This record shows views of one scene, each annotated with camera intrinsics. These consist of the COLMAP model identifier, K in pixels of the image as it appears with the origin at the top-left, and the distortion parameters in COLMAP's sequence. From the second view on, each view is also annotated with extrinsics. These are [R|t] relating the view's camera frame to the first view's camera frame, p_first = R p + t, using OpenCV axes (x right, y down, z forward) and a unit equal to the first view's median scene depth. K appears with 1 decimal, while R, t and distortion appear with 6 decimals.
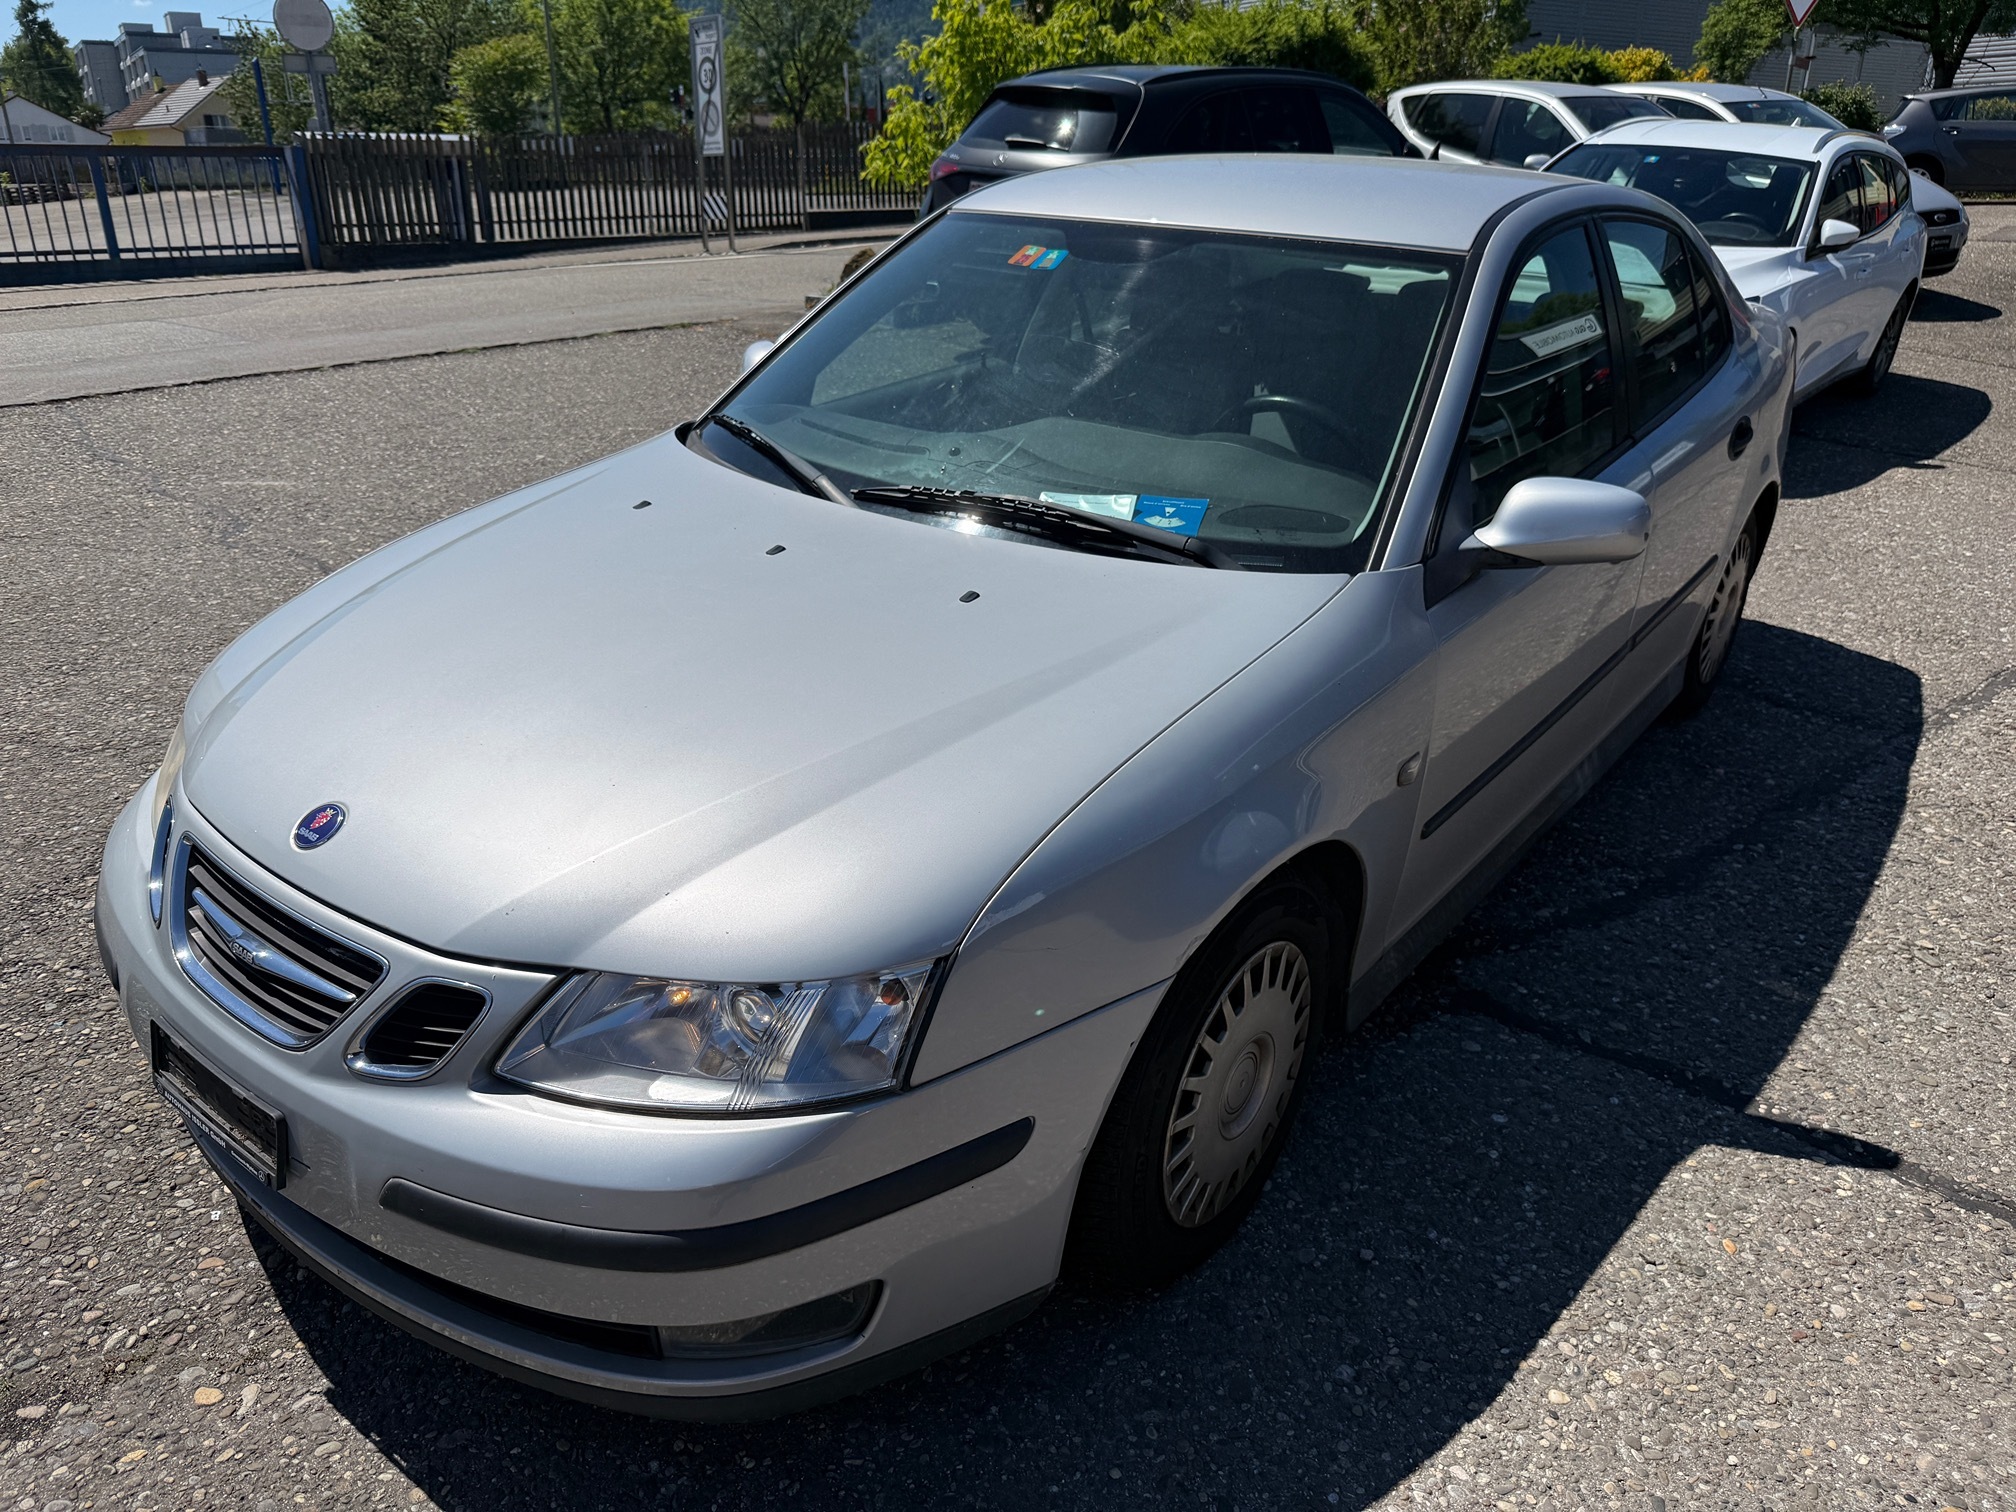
lens RADIAL K [[1461.6, 0, 1008.0], [0, 1461.6, 756.0], [0, 0, 1]] dist [-0.011636, 0.003261]
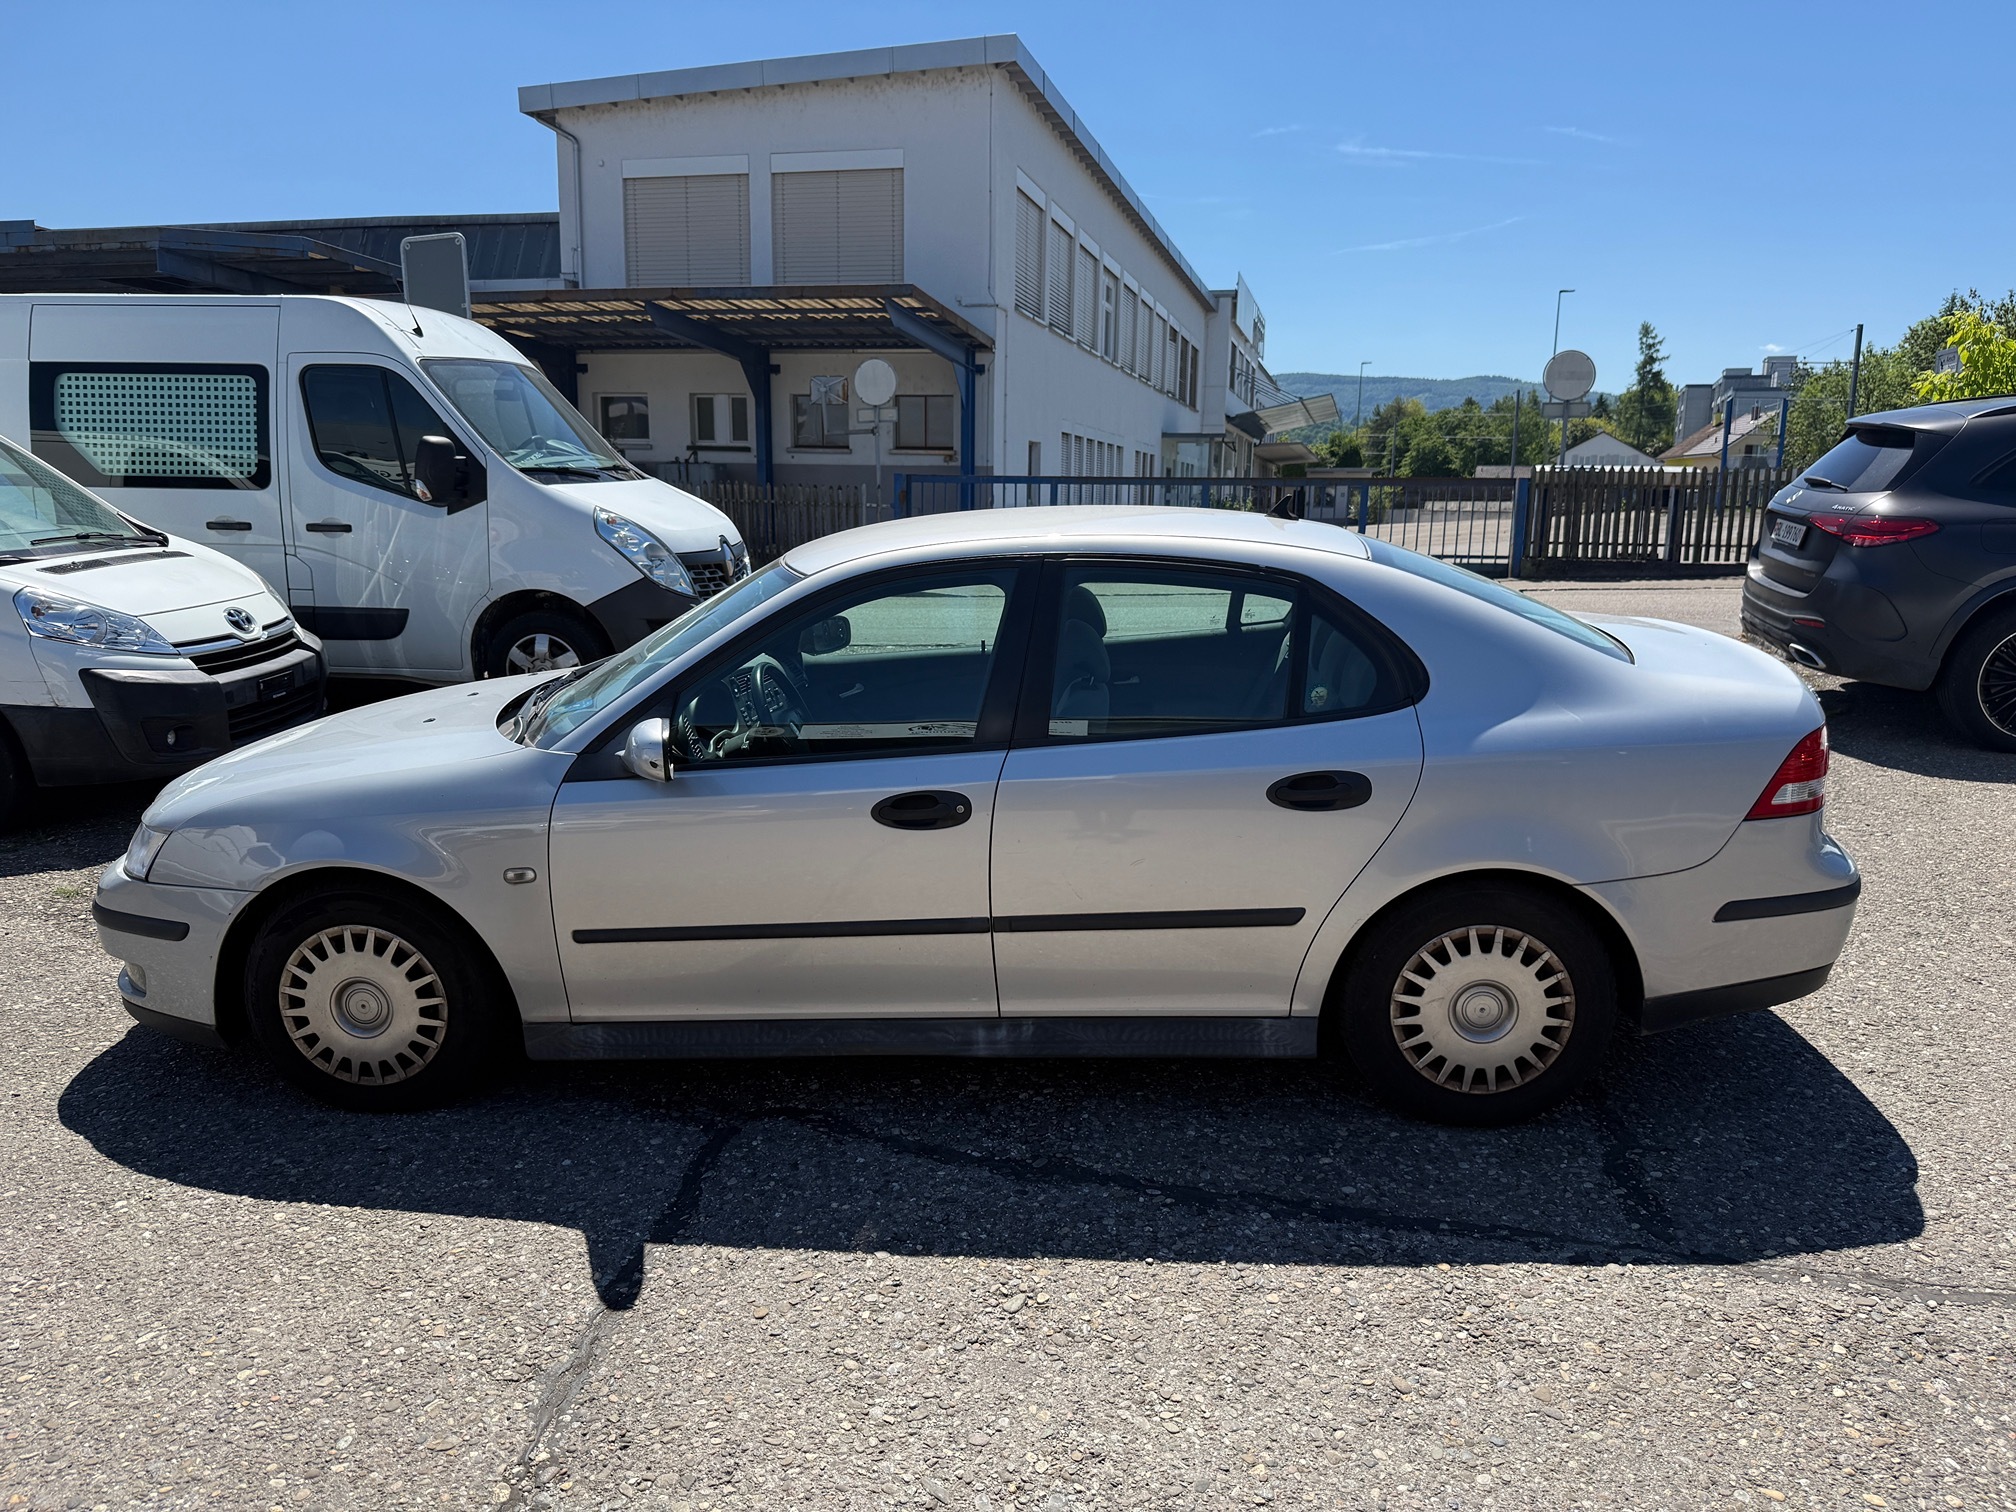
lens RADIAL K [[1454.6, 0, 1003.9], [0, 1454.6, 727.3], [0, 0, 1]] dist [0.005455, -0.041238]
pose [[0.560371, 0.136575, -0.816904, 1.288733], [-0.313138, 0.948037, -0.056304, -0.154690], [0.766765, 0.287355, 0.574019, 0.319650]]
